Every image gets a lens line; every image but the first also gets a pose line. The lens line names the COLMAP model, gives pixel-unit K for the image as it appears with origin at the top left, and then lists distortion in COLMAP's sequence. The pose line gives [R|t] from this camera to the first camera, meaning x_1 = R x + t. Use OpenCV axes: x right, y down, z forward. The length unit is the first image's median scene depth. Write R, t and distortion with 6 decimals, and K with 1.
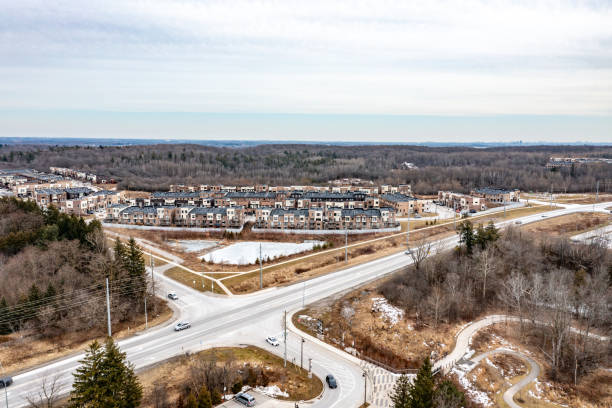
lens RADIAL K [[489.3, 0, 306.5], [0, 489.3, 205.9], [0, 0, 1]] dist [0.001415, 0.035033]
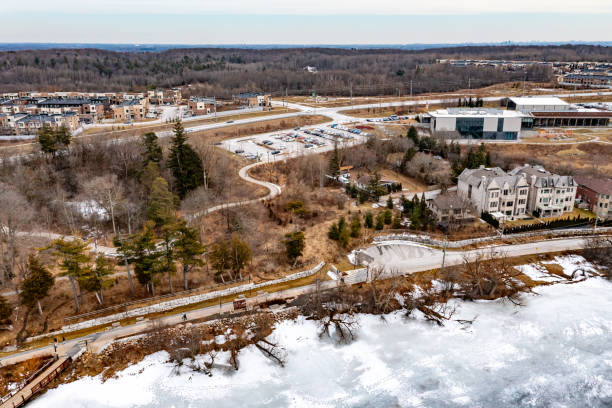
lens RADIAL K [[489.3, 0, 306.5], [0, 489.3, 205.9], [0, 0, 1]] dist [0.001415, 0.035033]
pose [[0.999757, -0.016300, 0.014867, 0.227243], [0.013237, 0.982306, 0.186814, 0.003101], [-0.017649, -0.186572, 0.982283, -0.014169]]
